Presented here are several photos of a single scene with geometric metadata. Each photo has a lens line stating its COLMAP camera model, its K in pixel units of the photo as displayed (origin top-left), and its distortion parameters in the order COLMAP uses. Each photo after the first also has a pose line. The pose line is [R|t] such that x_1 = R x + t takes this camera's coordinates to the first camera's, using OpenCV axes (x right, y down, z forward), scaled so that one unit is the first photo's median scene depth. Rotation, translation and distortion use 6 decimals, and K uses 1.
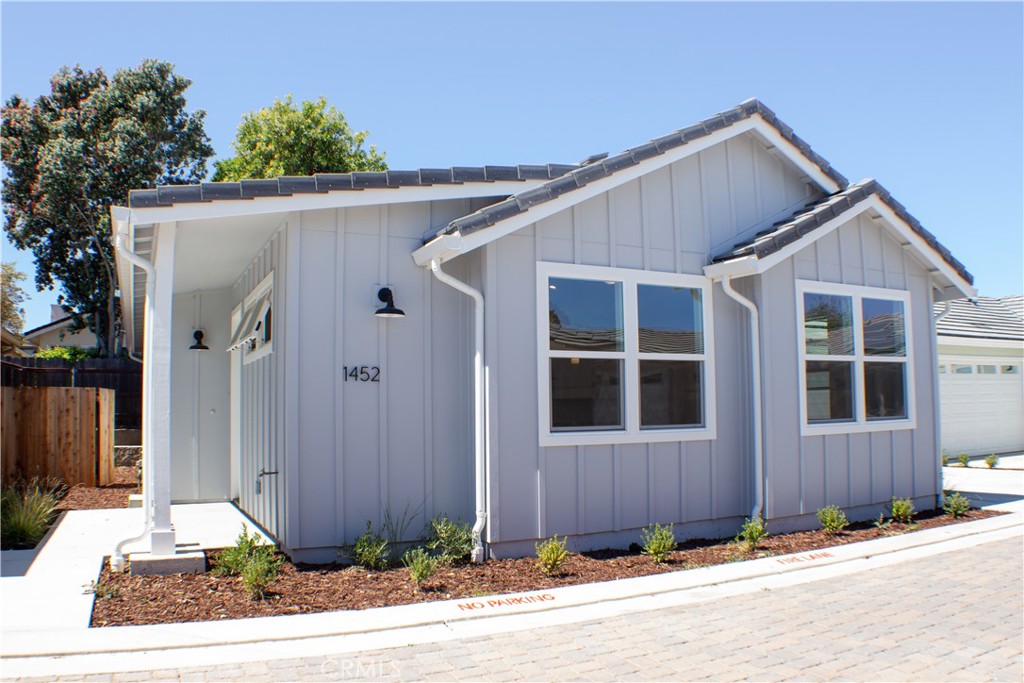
lens RADIAL K [[776.0, 0, 504.9], [0, 776.0, 336.0], [0, 0, 1]] dist [-0.191697, 0.035327]
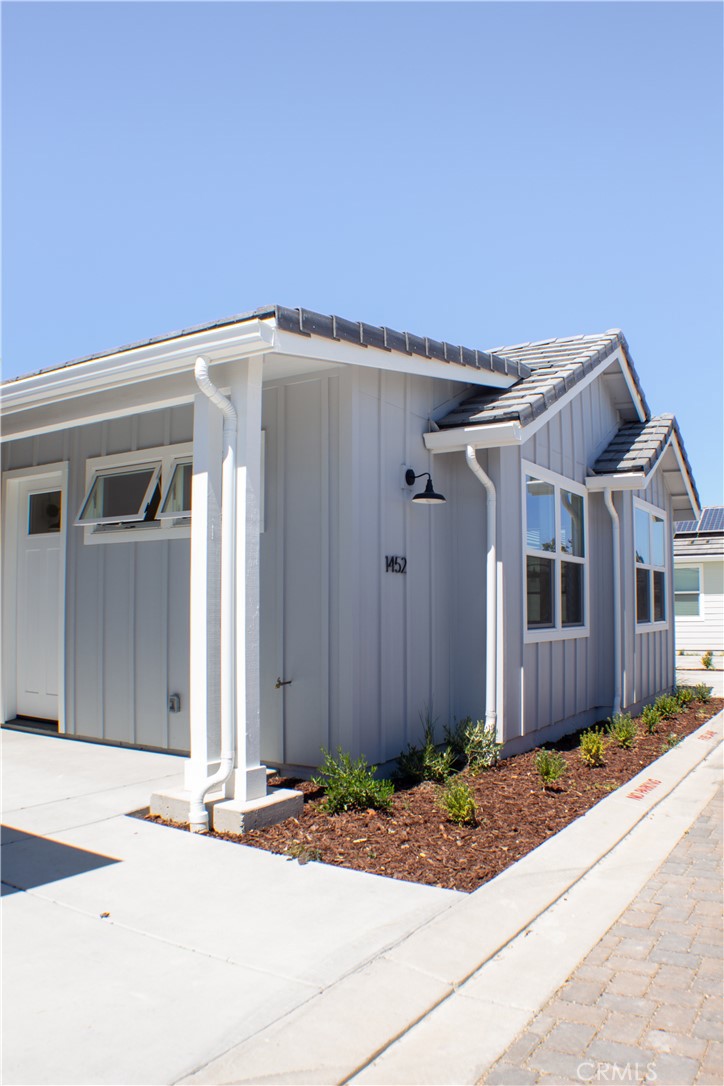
lens RADIAL K [[823.0, 0, 360.7], [0, 823.0, 549.4], [0, 0, 1]] dist [-0.191697, 0.035327]
pose [[0.852164, 0.048170, 0.521052, -0.613705], [-0.056869, 0.998381, 0.000711, 0.029083], [-0.520175, -0.030237, 0.853524, 0.190029]]
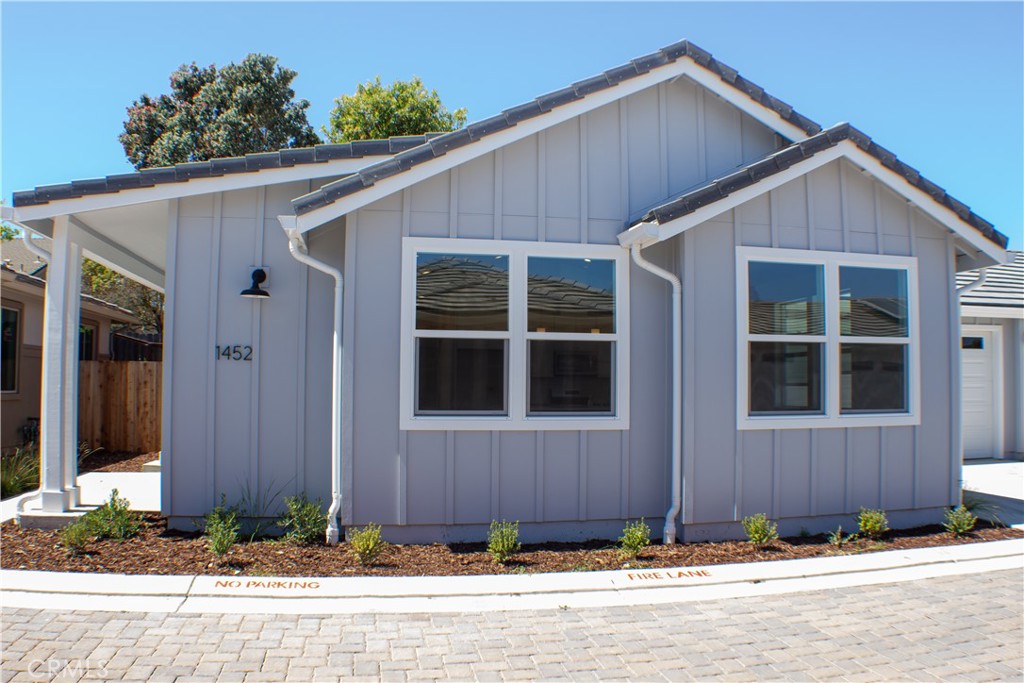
lens RADIAL K [[776.0, 0, 508.6], [0, 776.0, 335.4], [0, 0, 1]] dist [-0.191697, 0.035327]
pose [[0.963822, 0.002128, -0.266537, 0.381692], [0.007267, 0.999387, 0.034258, -0.005895], [0.266446, -0.034956, 0.963216, 0.101812]]
